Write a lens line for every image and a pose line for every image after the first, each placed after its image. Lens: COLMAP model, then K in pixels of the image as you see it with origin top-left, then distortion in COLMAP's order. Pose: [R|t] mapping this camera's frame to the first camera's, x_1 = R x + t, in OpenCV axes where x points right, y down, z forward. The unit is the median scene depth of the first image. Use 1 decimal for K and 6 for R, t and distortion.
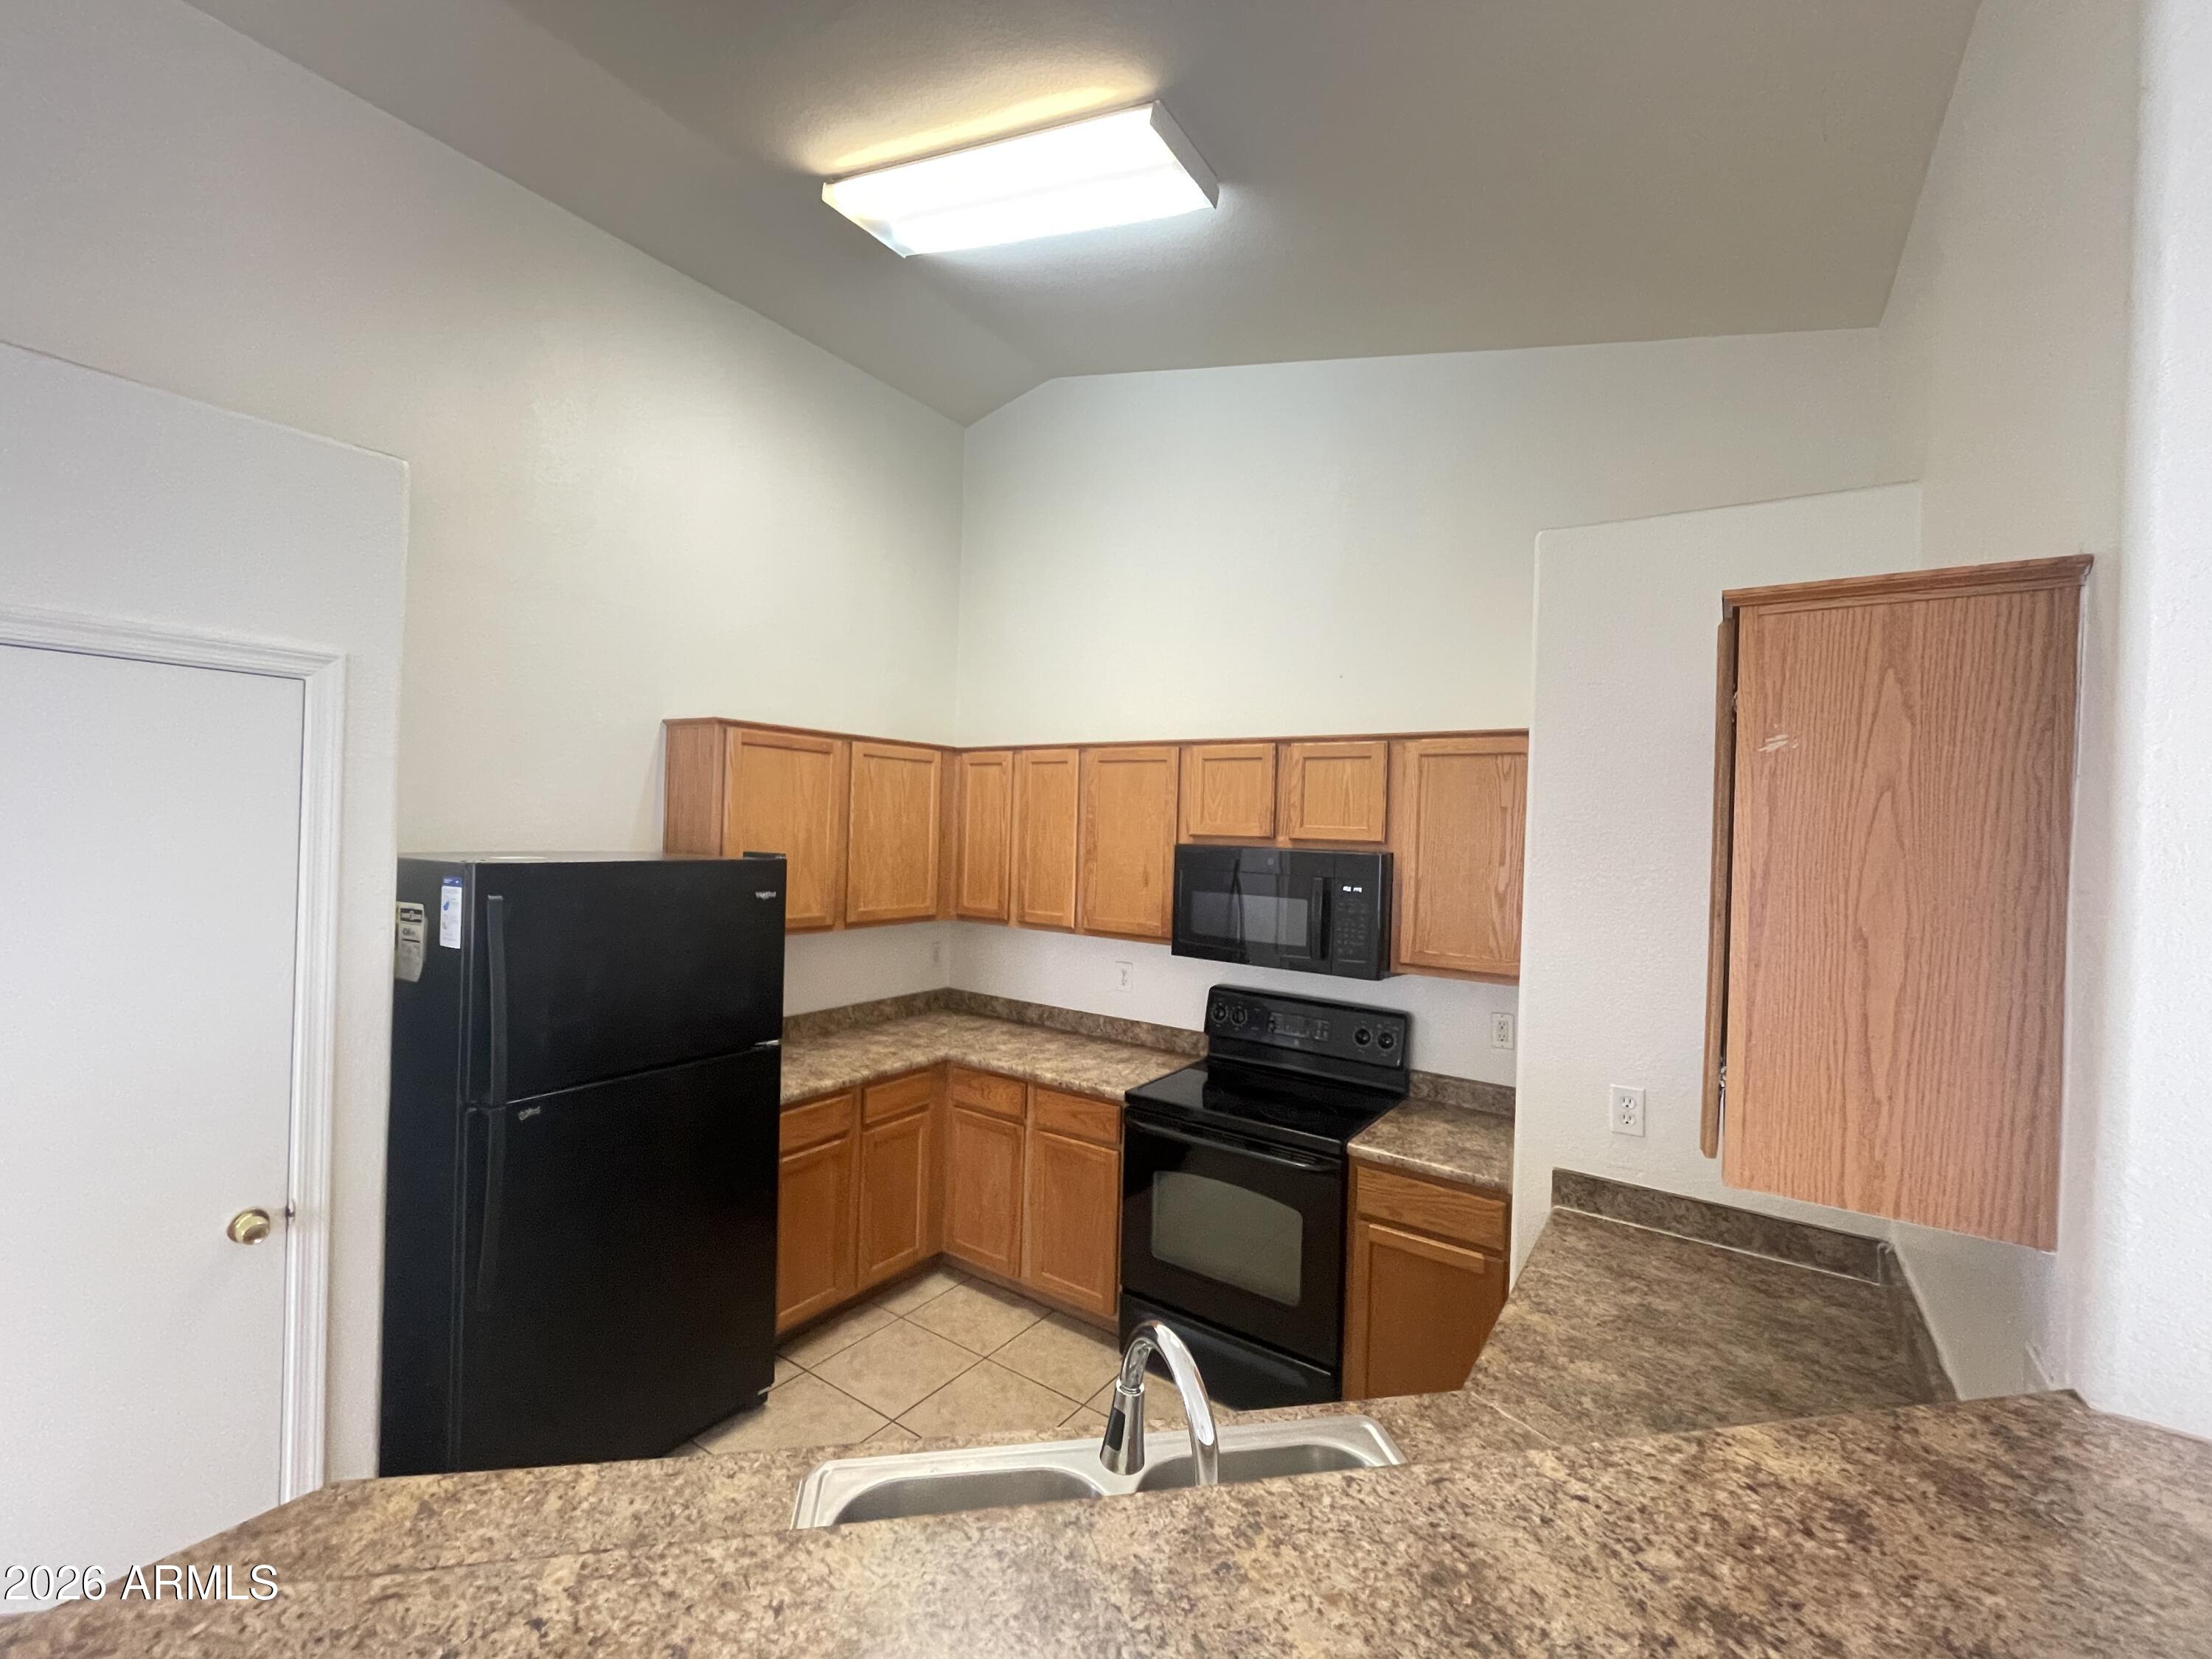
lens RADIAL K [[901.6, 0, 1092.9], [0, 901.6, 846.2], [0, 0, 1]] dist [0.000190, 0.000126]
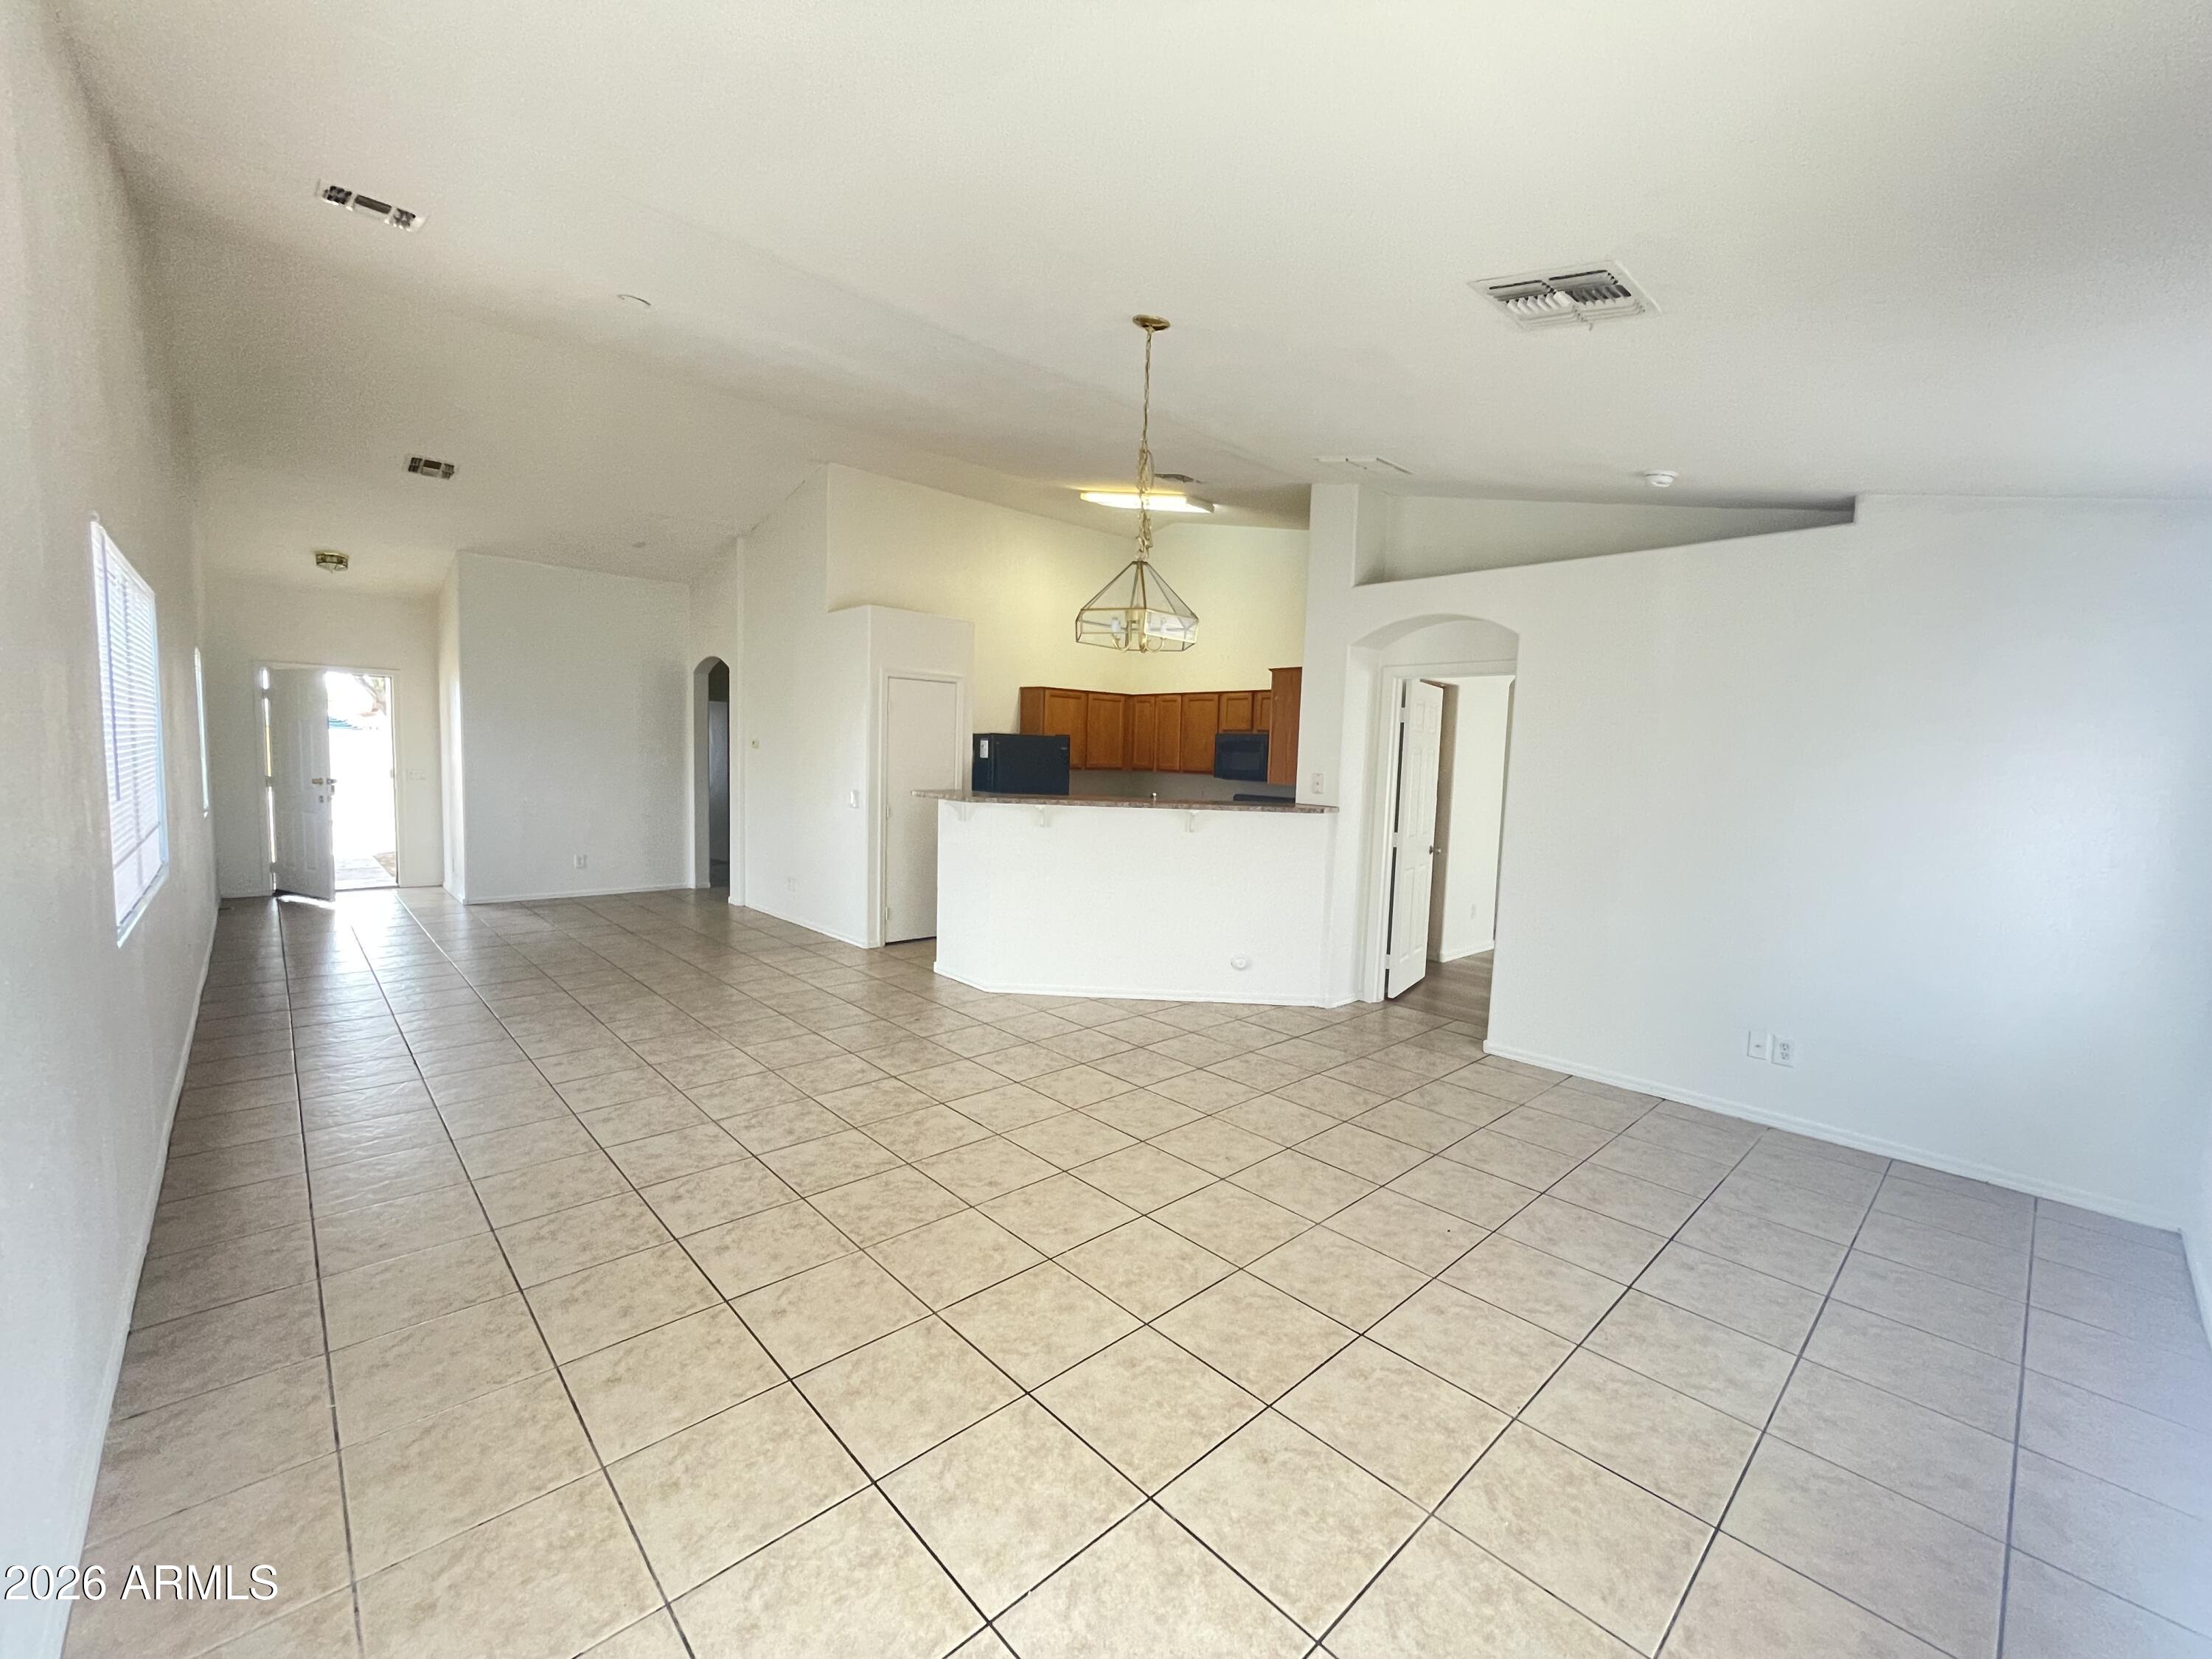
lens RADIAL K [[901.6, 0, 1097.9], [0, 901.6, 830.3], [0, 0, 1]] dist [0.000190, 0.000126]
pose [[0.975597, 0.014163, -0.219110, 0.330631], [-0.001948, 0.998436, 0.055868, 0.128629], [0.219559, -0.054077, 0.974099, -1.543800]]
